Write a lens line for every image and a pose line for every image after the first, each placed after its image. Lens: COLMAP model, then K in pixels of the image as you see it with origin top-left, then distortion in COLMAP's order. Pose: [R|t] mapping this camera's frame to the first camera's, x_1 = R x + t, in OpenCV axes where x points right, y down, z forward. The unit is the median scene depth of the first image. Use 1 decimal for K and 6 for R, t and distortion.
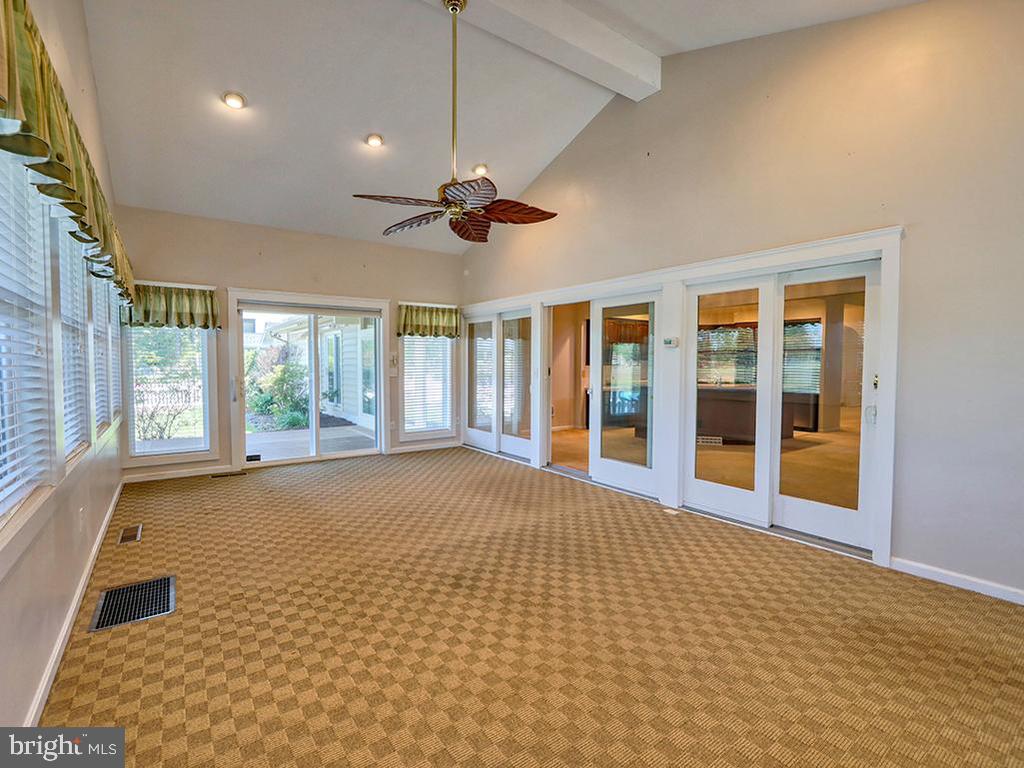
lens RADIAL K [[481.1, 0, 514.7], [0, 481.1, 384.4], [0, 0, 1]] dist [-0.012409, 0.000318]
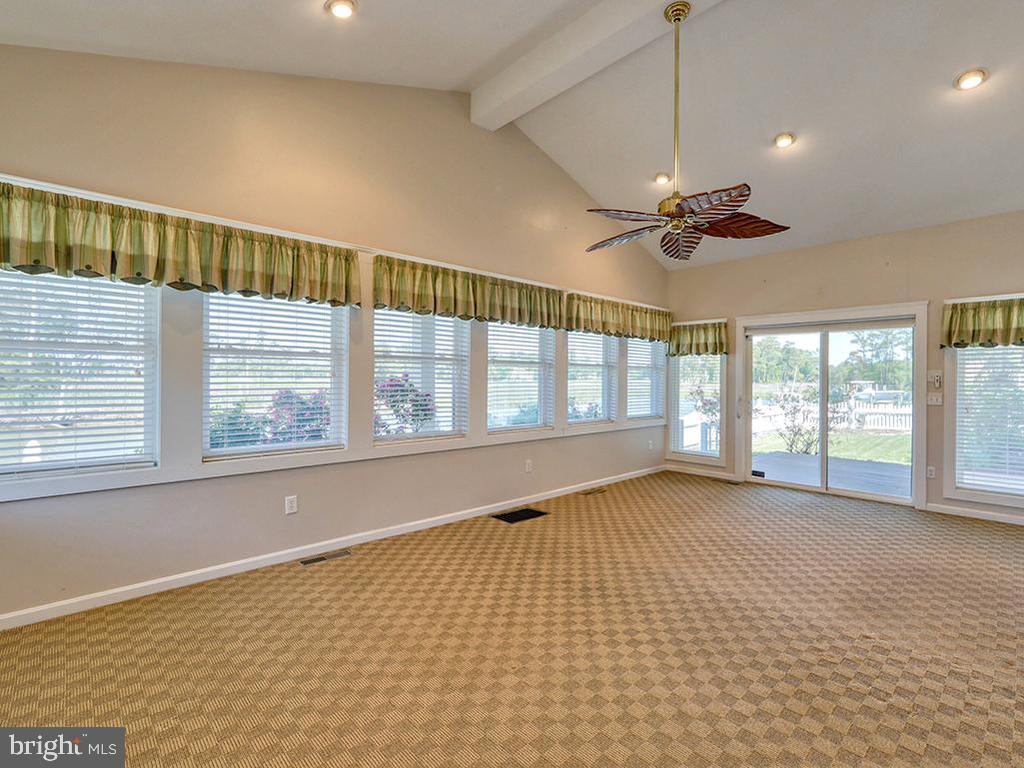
lens RADIAL K [[481.1, 0, 514.7], [0, 481.1, 384.4], [0, 0, 1]] dist [-0.012409, 0.000318]
pose [[0.128275, 0.007564, -0.991710, 0.879466], [-0.054283, 0.998525, 0.000595, -0.030491], [0.990252, 0.053757, 0.128497, 0.648310]]
